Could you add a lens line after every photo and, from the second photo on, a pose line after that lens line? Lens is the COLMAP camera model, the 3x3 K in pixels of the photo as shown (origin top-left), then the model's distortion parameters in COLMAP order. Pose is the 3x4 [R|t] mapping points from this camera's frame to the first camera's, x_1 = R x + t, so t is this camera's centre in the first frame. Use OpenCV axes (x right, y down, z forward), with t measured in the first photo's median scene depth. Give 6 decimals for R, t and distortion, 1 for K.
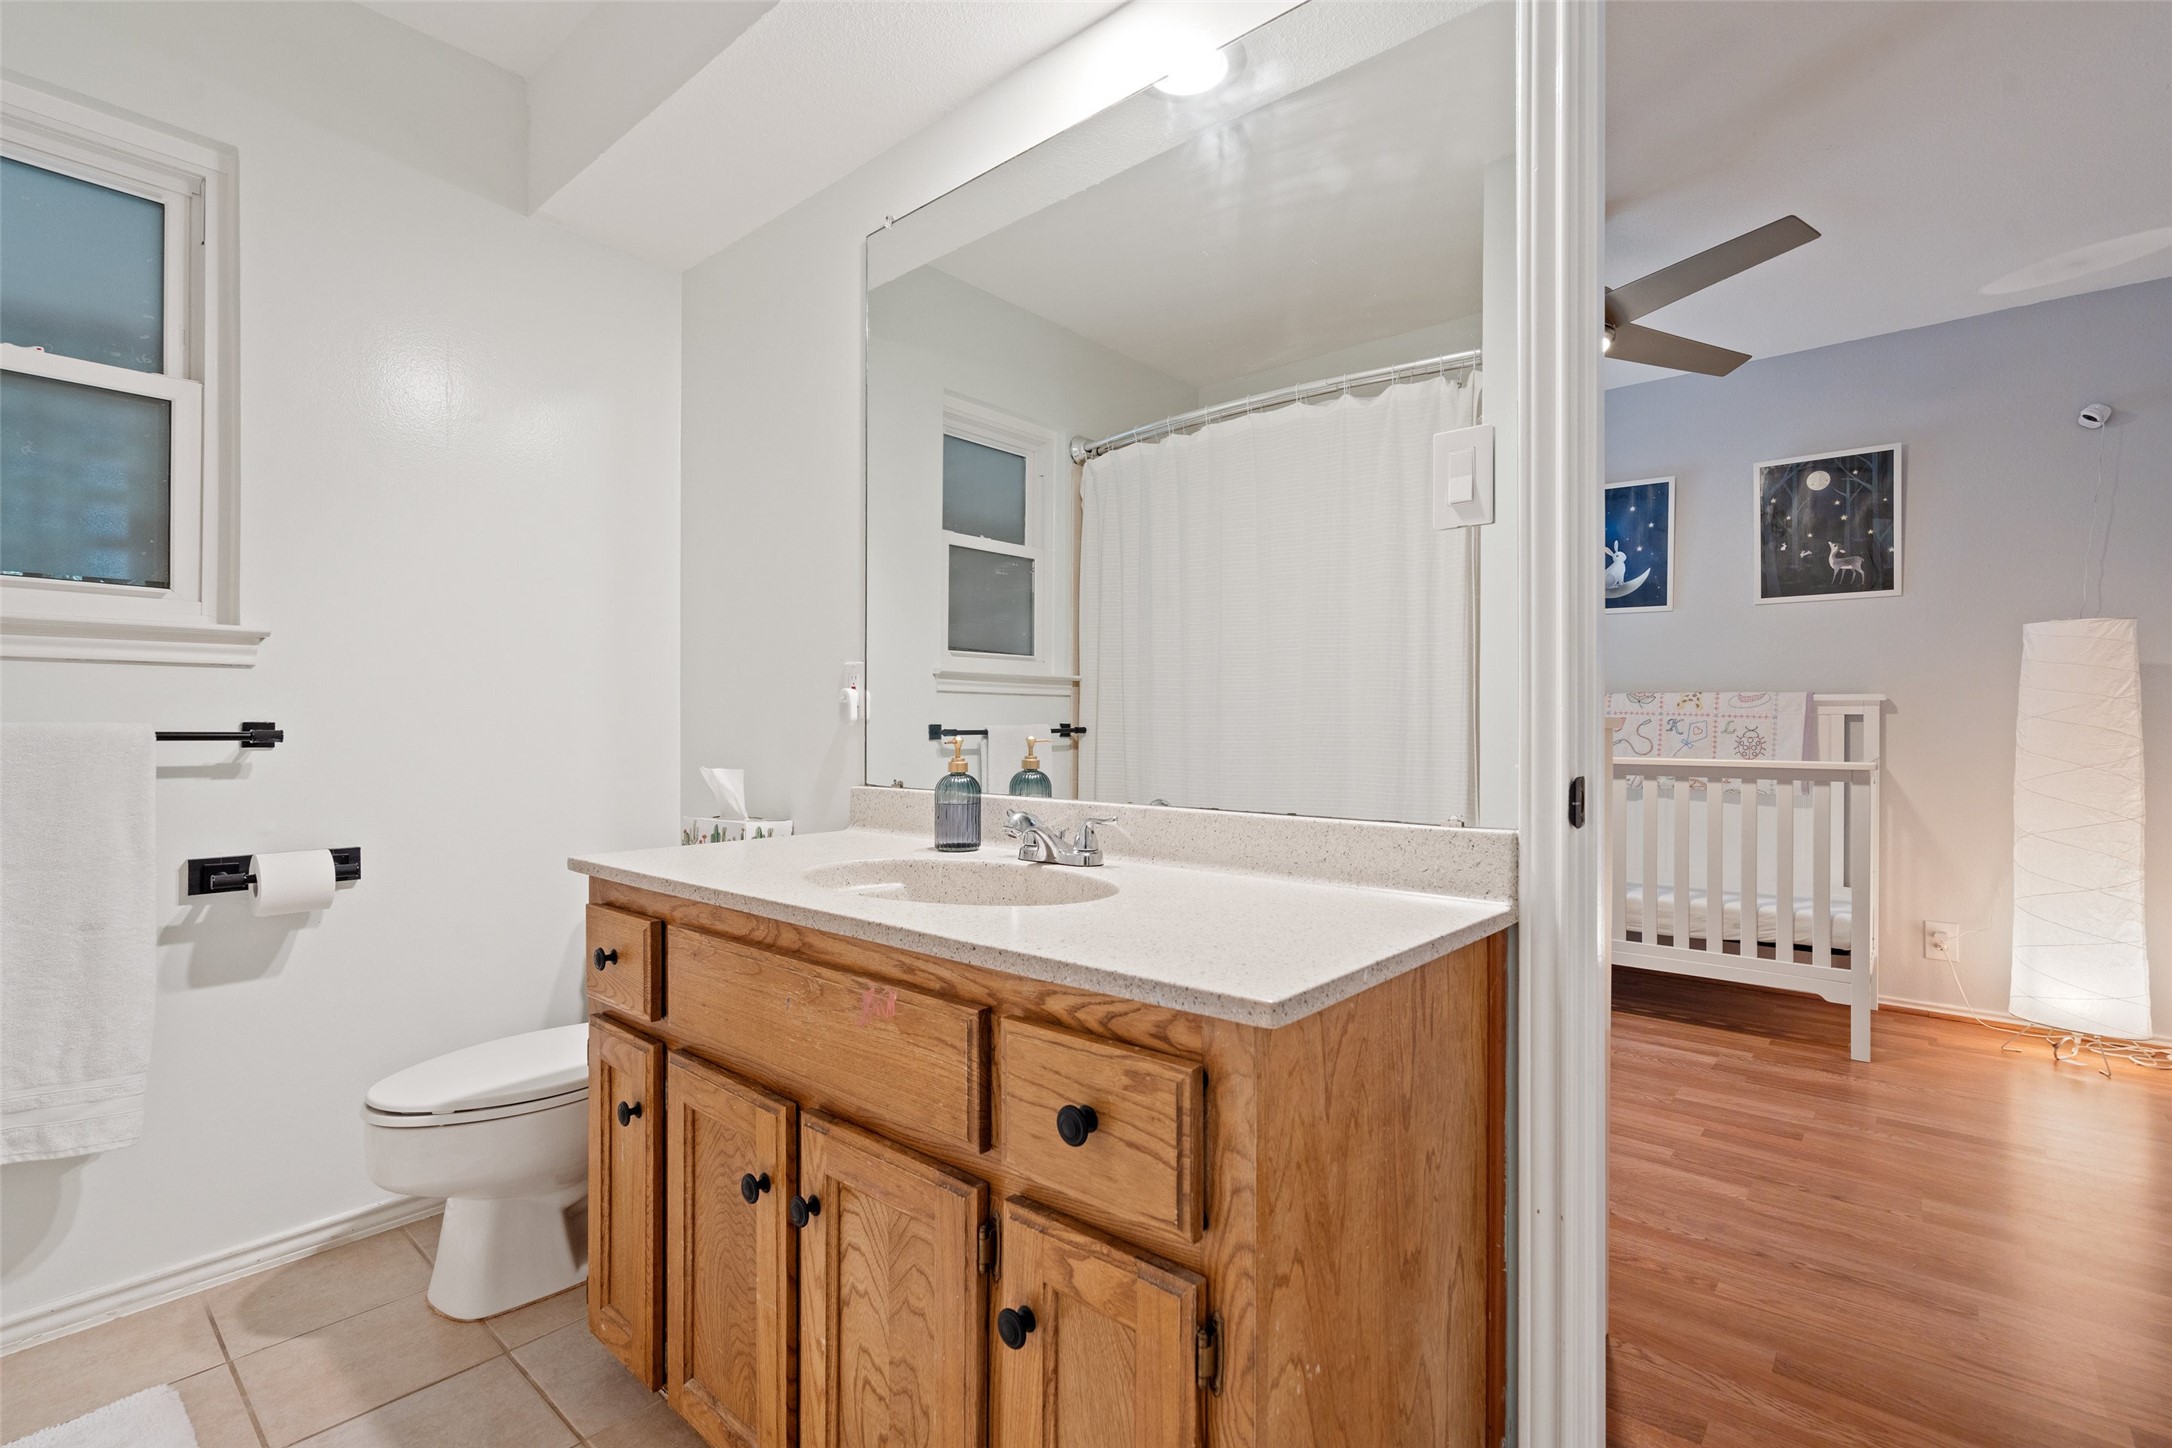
lens RADIAL K [[995.6, 0, 1084.3], [0, 995.6, 721.1], [0, 0, 1]] dist [-0.002562, 0.001224]
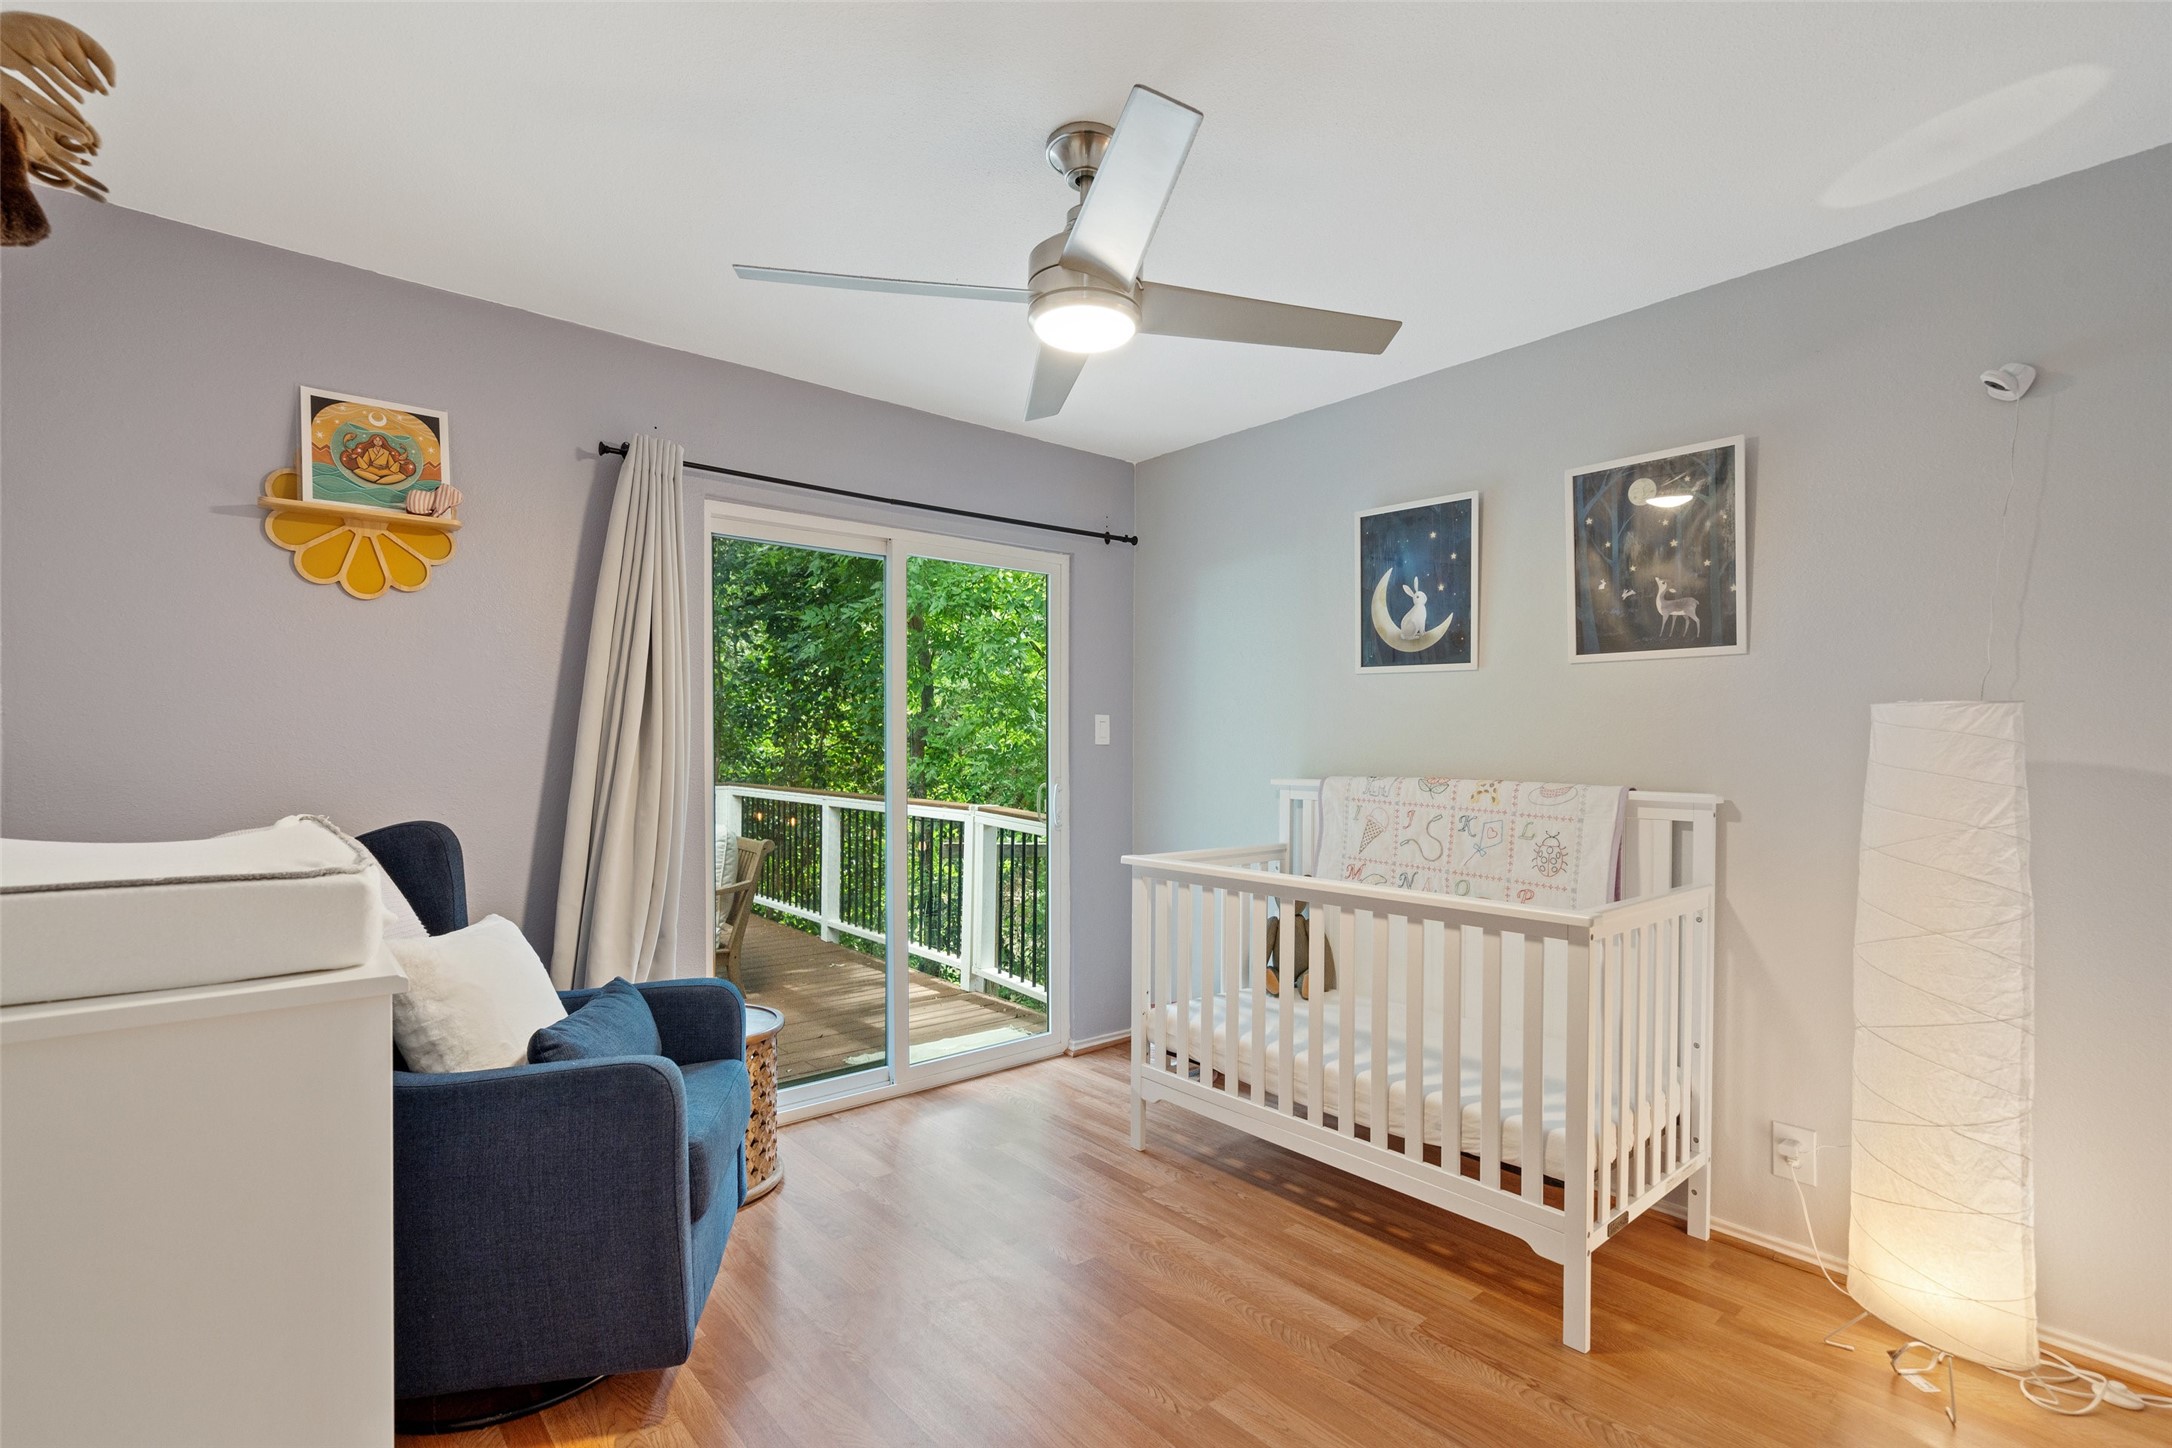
lens RADIAL K [[1003.6, 0, 1084.1], [0, 1003.6, 753.5], [0, 0, 1]] dist [-0.000508, 0.000335]
pose [[0.988200, 0.003966, -0.153120, 0.466591], [-0.002242, 0.999932, 0.011430, -0.062811], [0.153155, -0.010952, 0.988141, 0.229816]]
